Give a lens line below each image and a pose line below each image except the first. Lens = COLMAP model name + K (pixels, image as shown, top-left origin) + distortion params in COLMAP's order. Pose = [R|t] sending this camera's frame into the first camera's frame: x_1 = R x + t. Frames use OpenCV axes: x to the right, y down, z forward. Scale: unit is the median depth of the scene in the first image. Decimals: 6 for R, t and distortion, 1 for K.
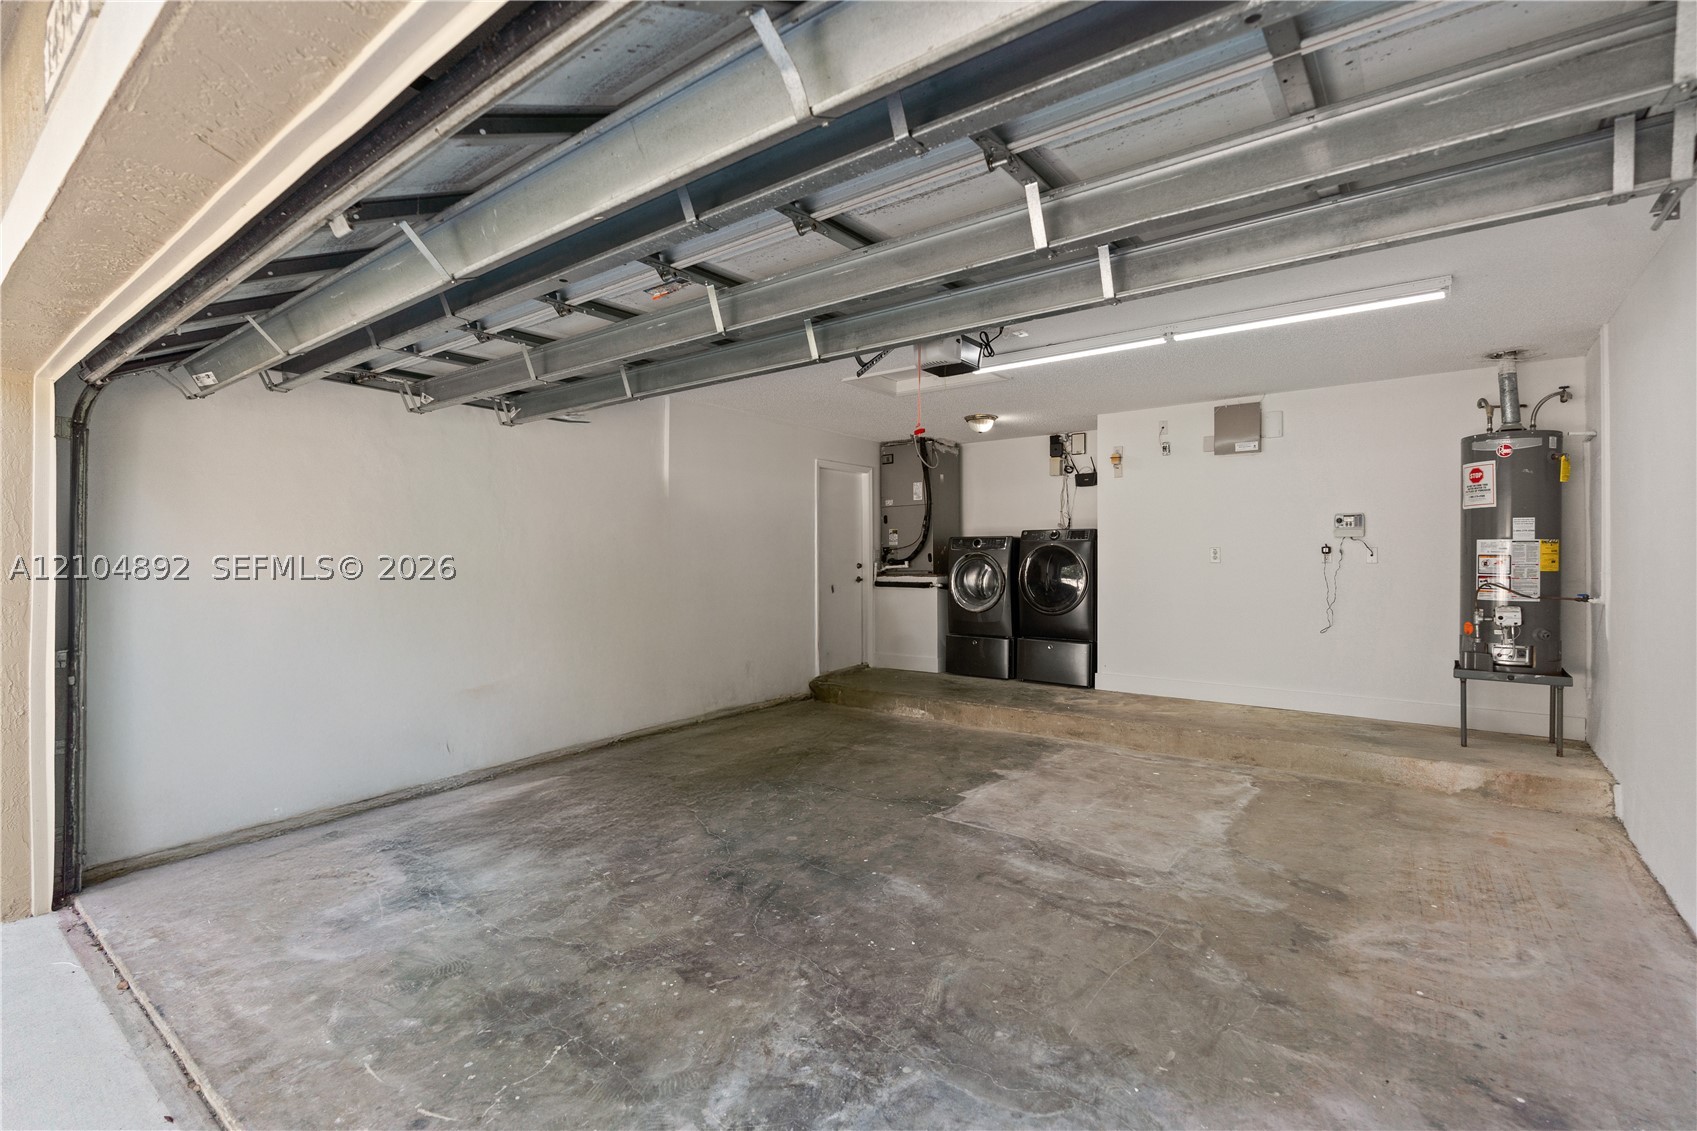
lens RADIAL K [[767.4, 0, 853.9], [0, 767.4, 562.5], [0, 0, 1]] dist [-0.013286, 0.006580]
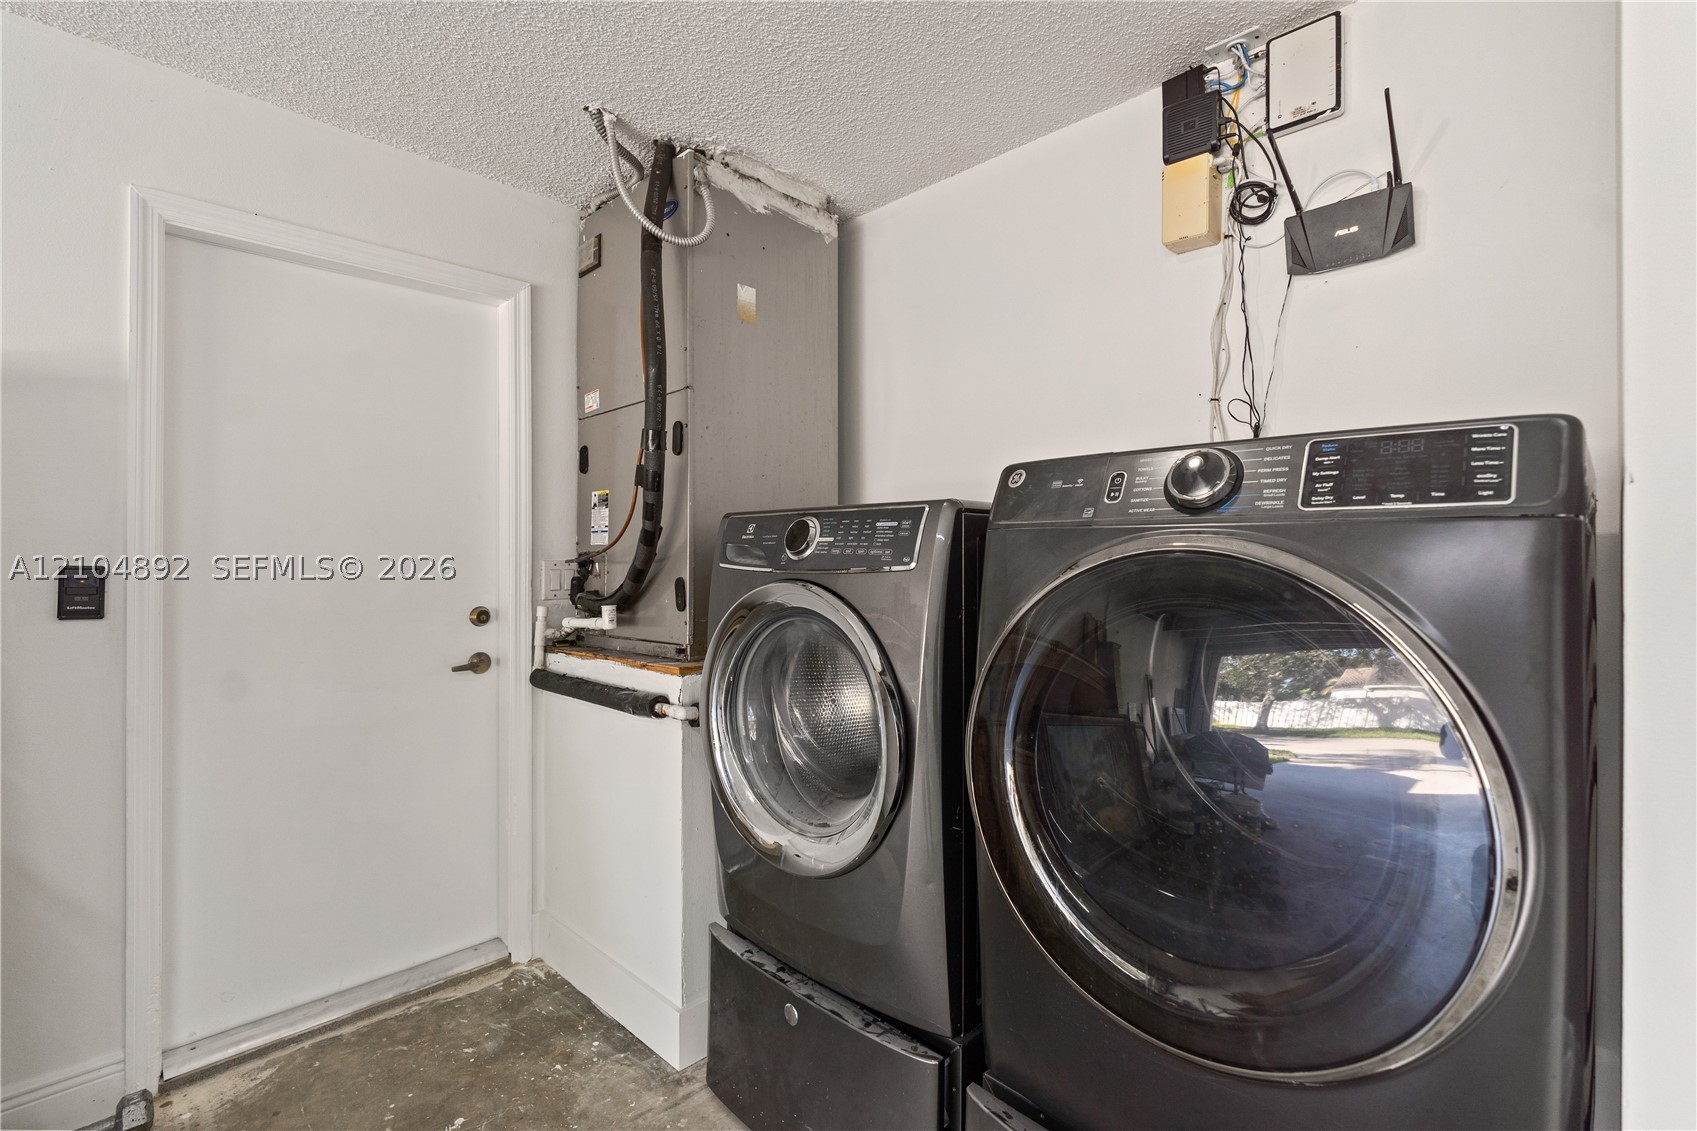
lens RADIAL K [[767.4, 0, 839.9], [0, 767.4, 560.2], [0, 0, 1]] dist [-0.013286, 0.006580]
pose [[0.989658, 0.000608, -0.143446, 0.190246], [-0.000439, 0.999999, 0.001211, -0.018341], [0.143447, -0.001136, 0.989657, 0.750176]]
